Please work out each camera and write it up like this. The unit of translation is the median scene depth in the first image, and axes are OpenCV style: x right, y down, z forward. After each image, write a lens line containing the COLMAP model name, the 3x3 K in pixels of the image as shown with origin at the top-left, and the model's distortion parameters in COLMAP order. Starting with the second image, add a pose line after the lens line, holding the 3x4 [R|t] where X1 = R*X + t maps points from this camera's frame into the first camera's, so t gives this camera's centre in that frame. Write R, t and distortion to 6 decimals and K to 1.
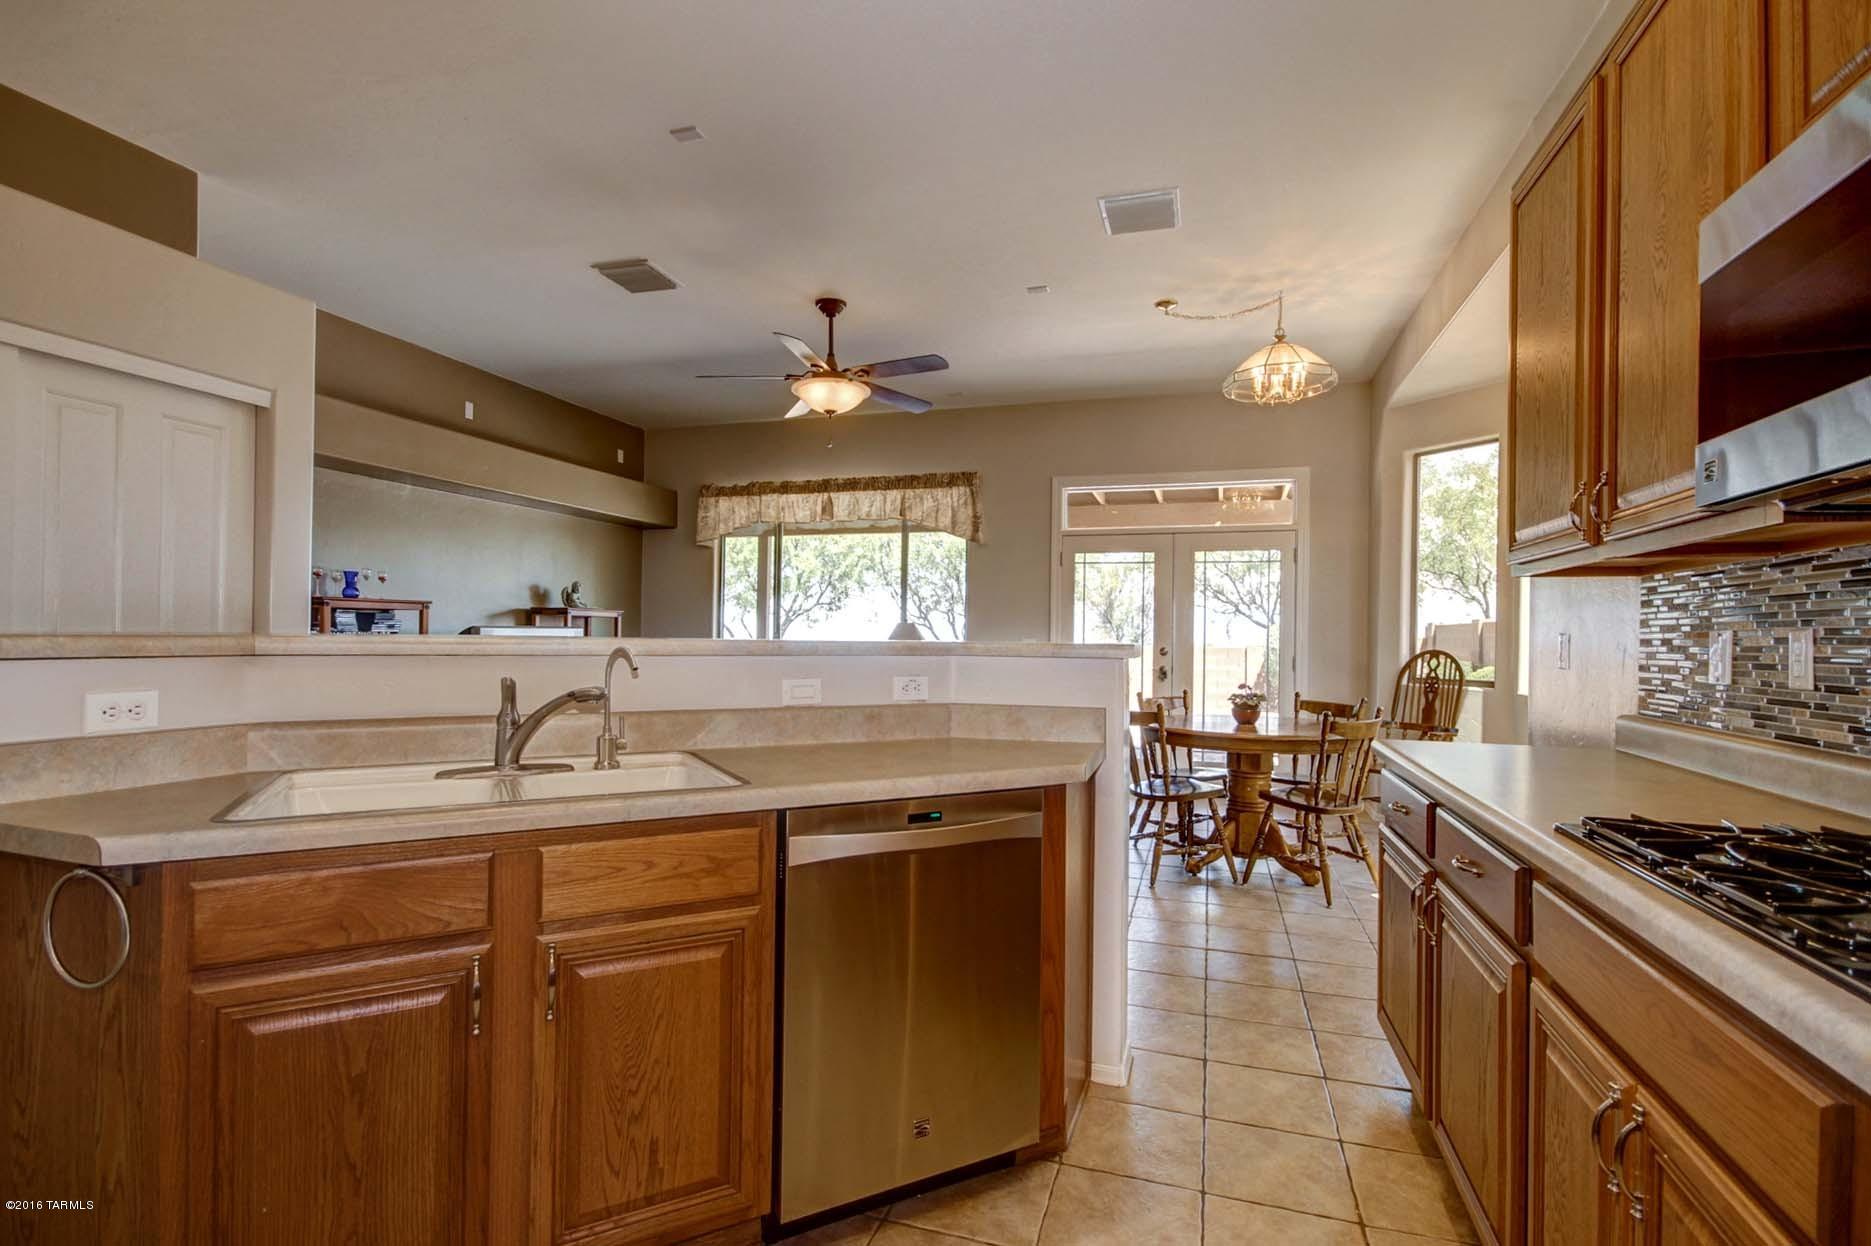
lens RADIAL K [[850.3, 0, 930.3], [0, 850.3, 626.3], [0, 0, 1]] dist [0.002605, -0.001305]
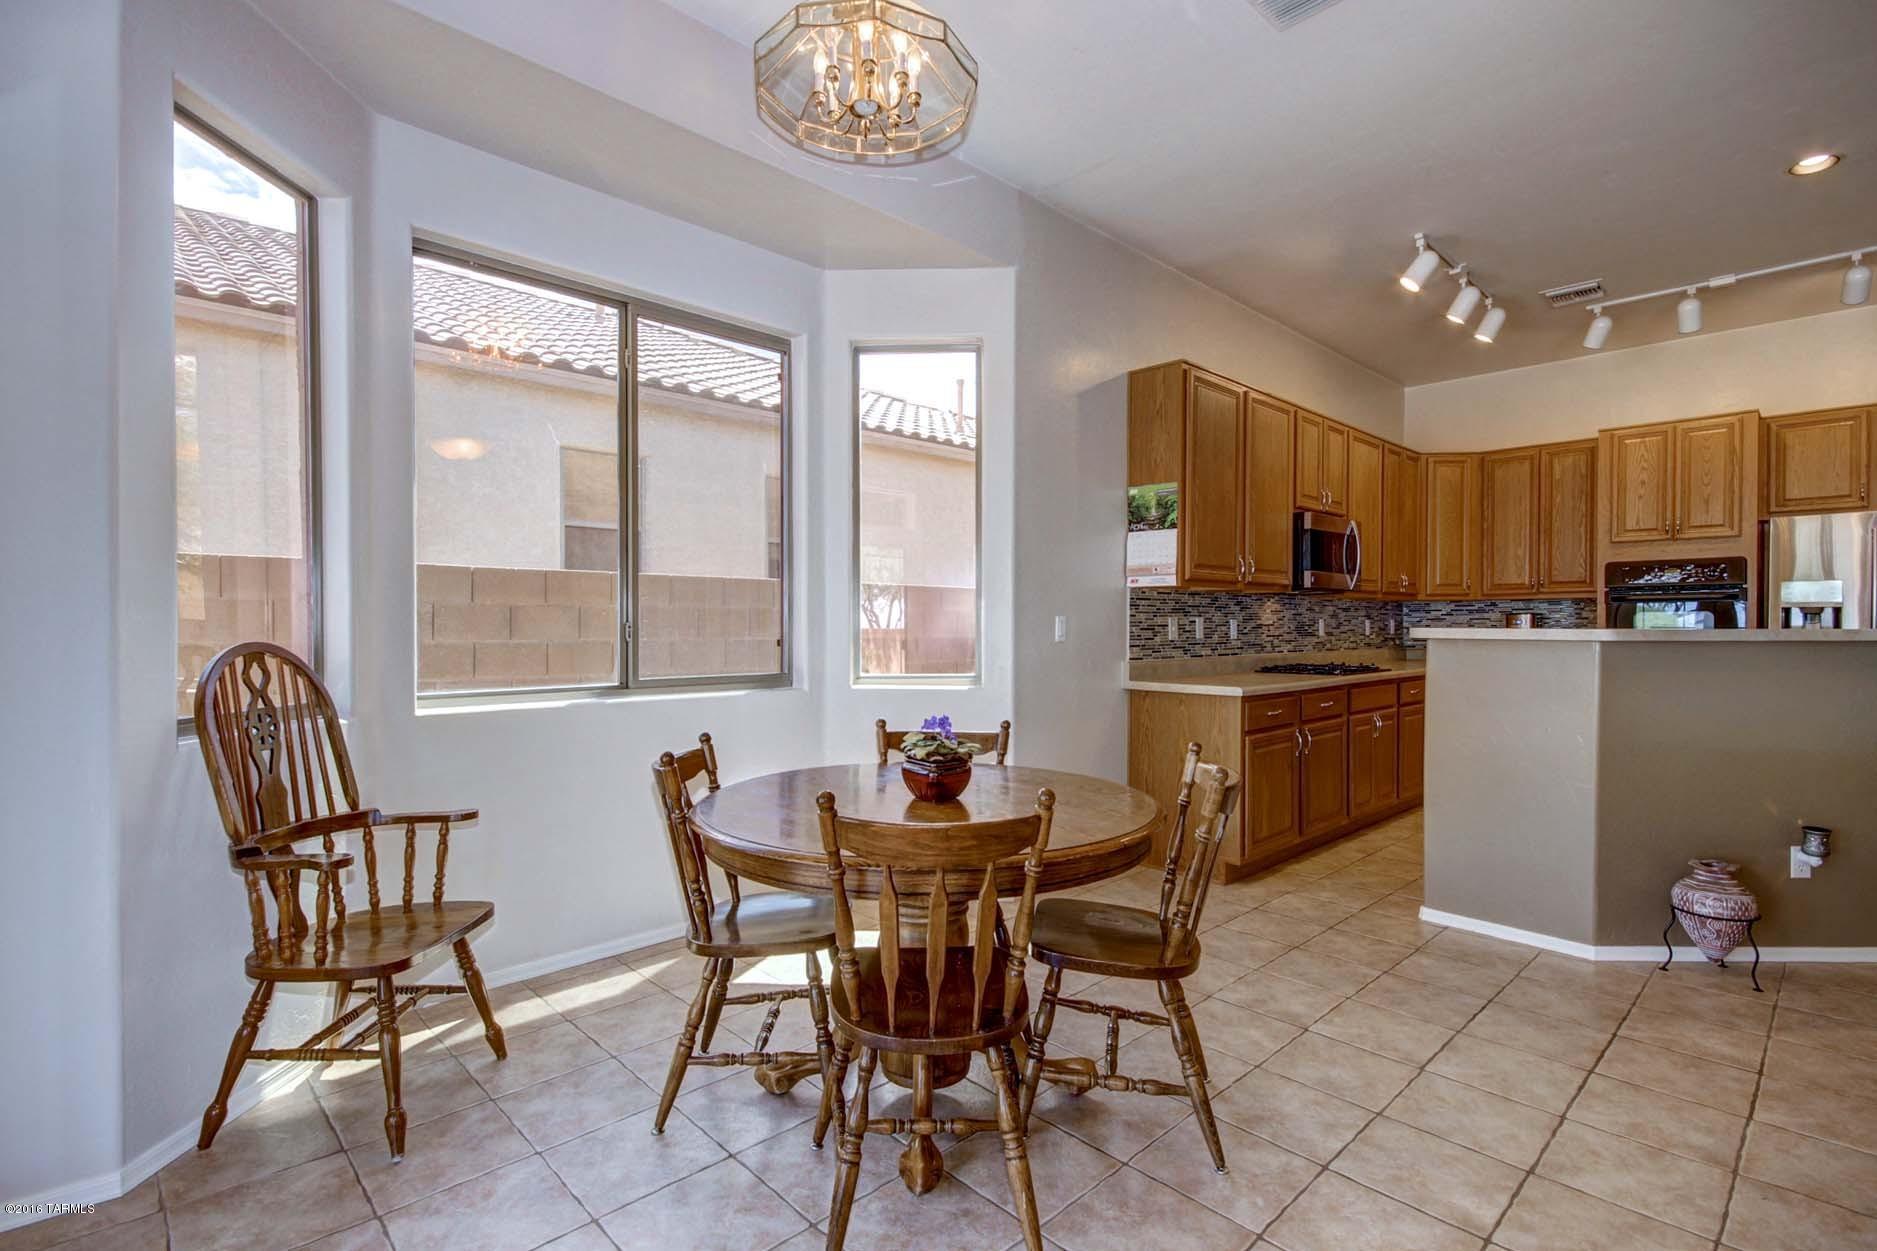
lens RADIAL K [[853.0, 0, 923.2], [0, 853.0, 631.1], [0, 0, 1]] dist [0.002605, -0.001305]
pose [[-0.873250, -0.016647, 0.486988, 0.124629], [-0.016270, 0.999855, 0.005003, 0.014858], [-0.487001, -0.003554, -0.873394, 1.177611]]
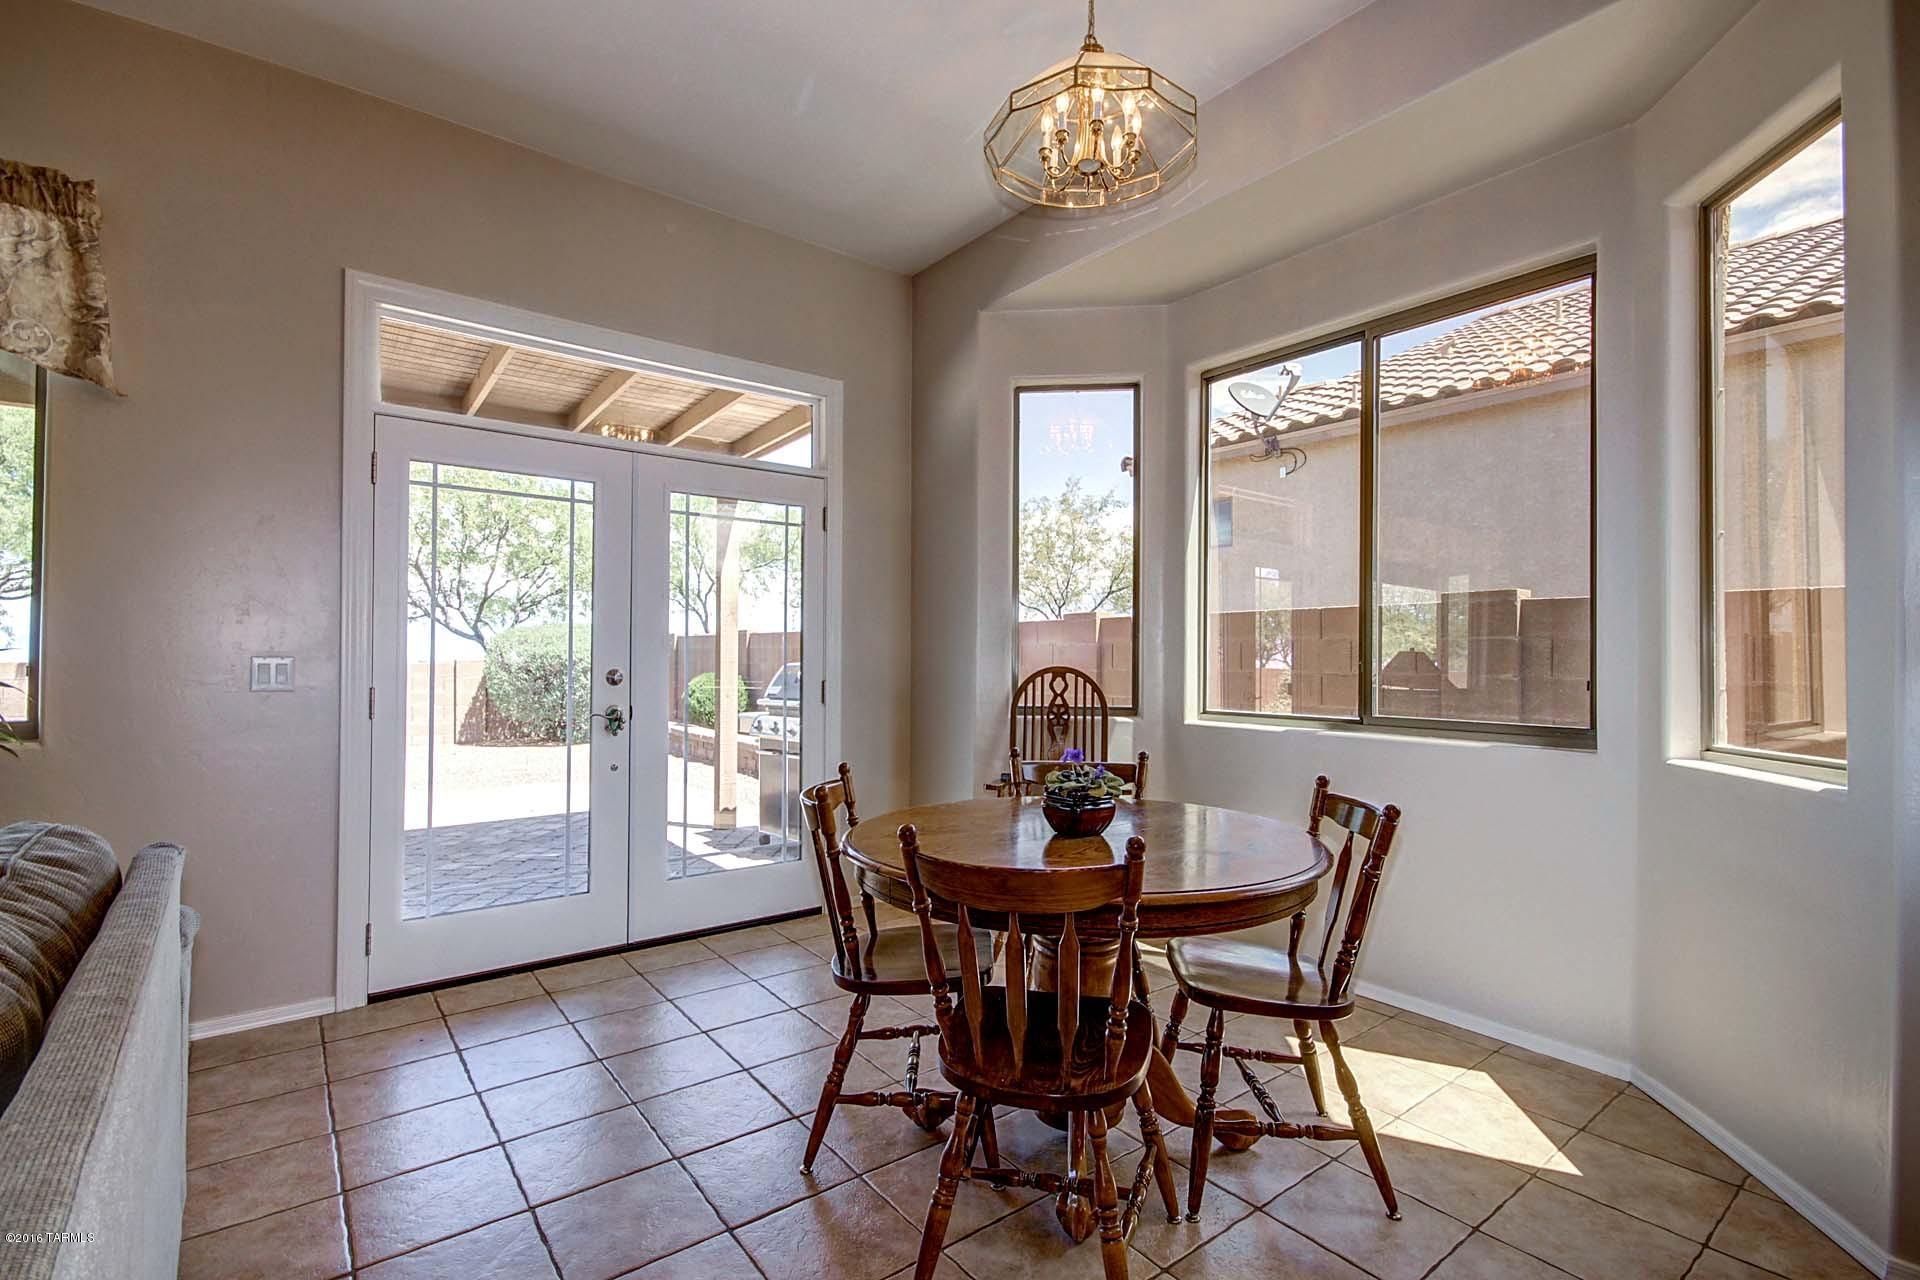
lens RADIAL K [[872.6, 0, 959.5], [0, 872.6, 646.9], [0, 0, 1]] dist [0.002605, -0.001305]
pose [[0.569661, -0.000339, 0.821880, -0.049491], [-0.007759, 0.999953, 0.005790, 0.007943], [-0.821843, -0.009675, 0.569632, 0.645299]]
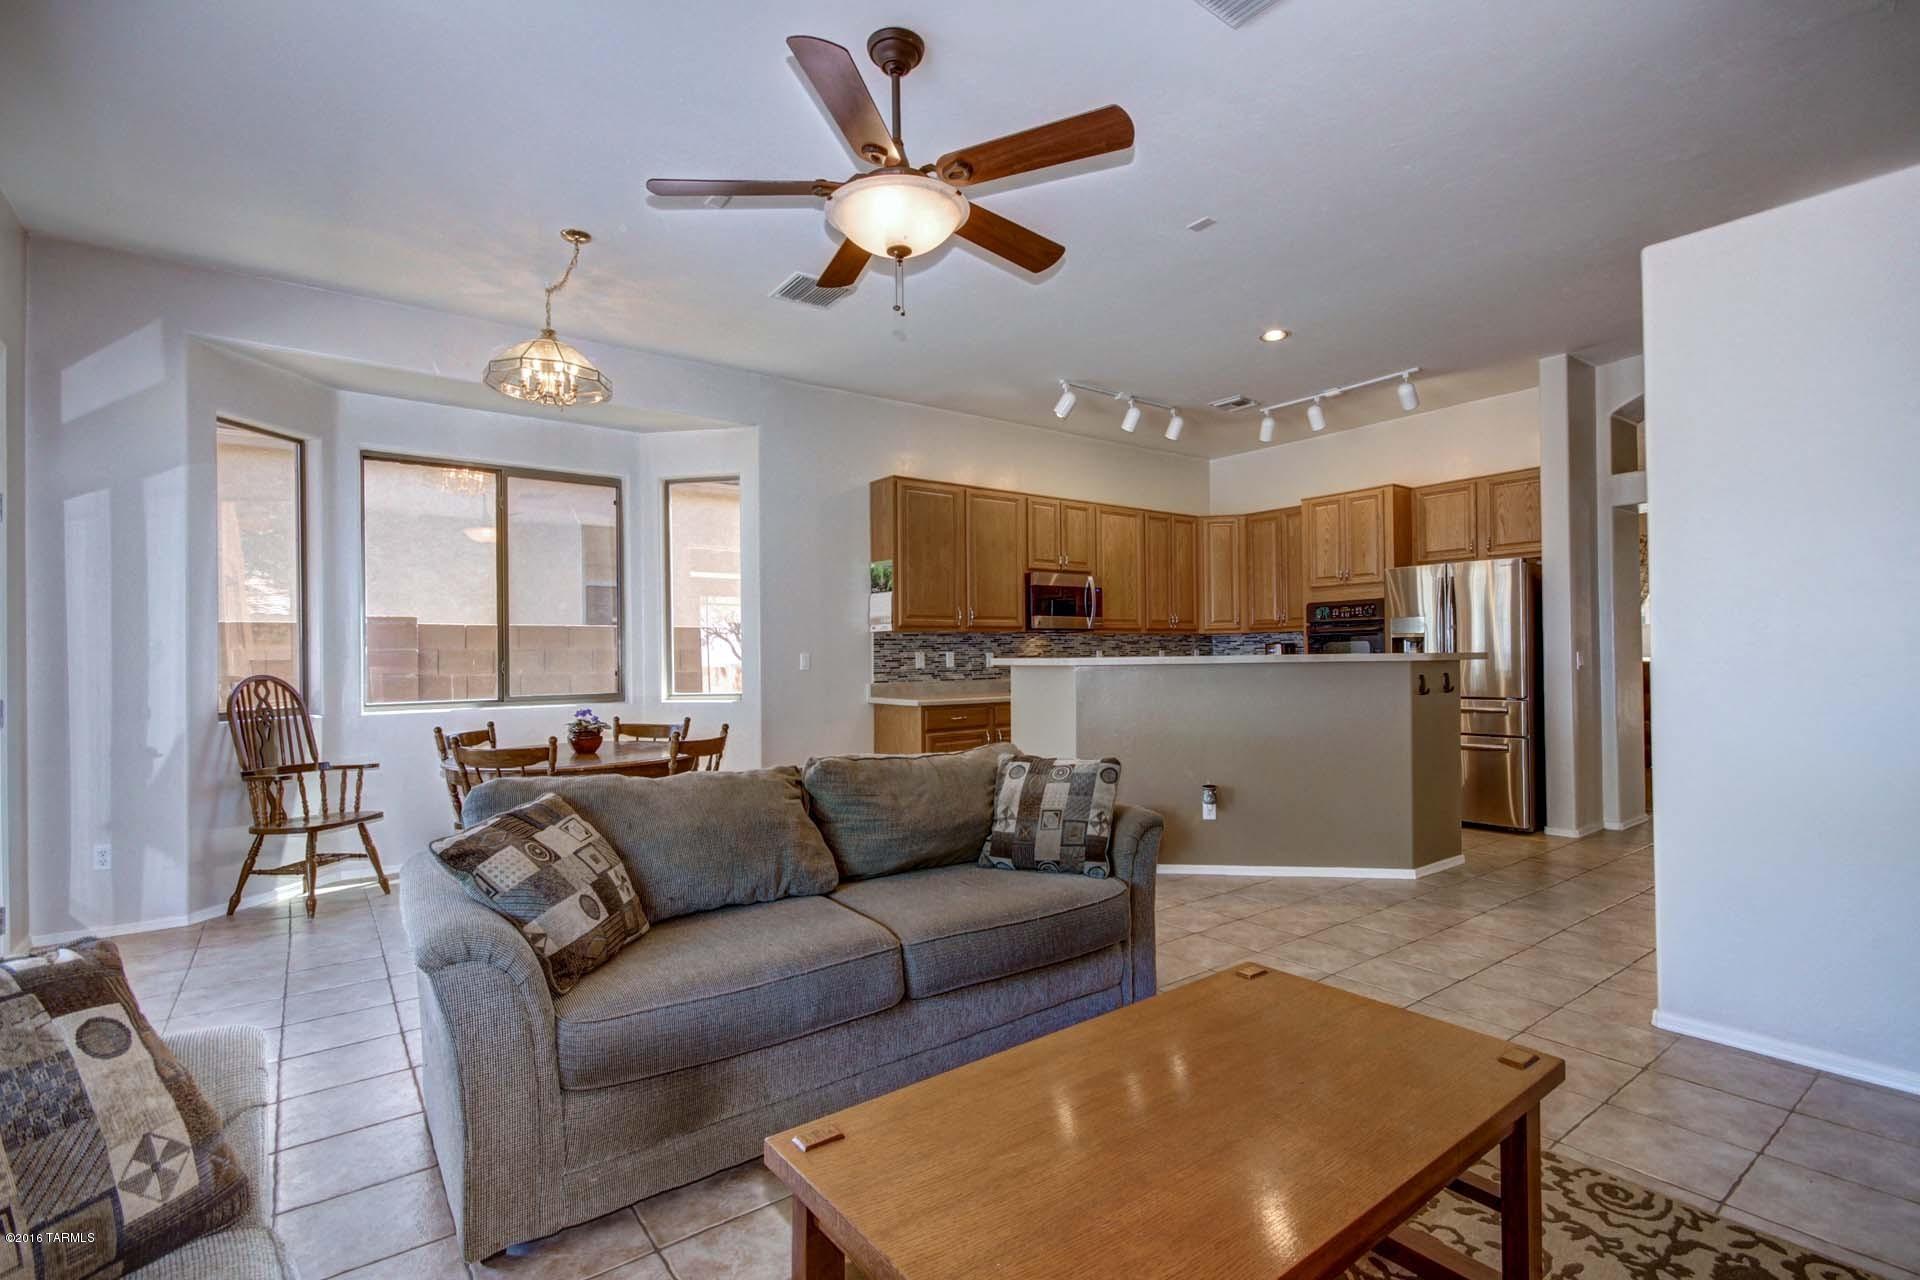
lens RADIAL K [[872.6, 0, 965.9], [0, 872.6, 637.0], [0, 0, 1]] dist [0.002605, -0.001305]
pose [[-0.809111, 0.012995, 0.587512, -0.428527], [-0.002145, 0.999684, -0.025066, 0.010677], [-0.587652, -0.021541, -0.808827, 1.258524]]
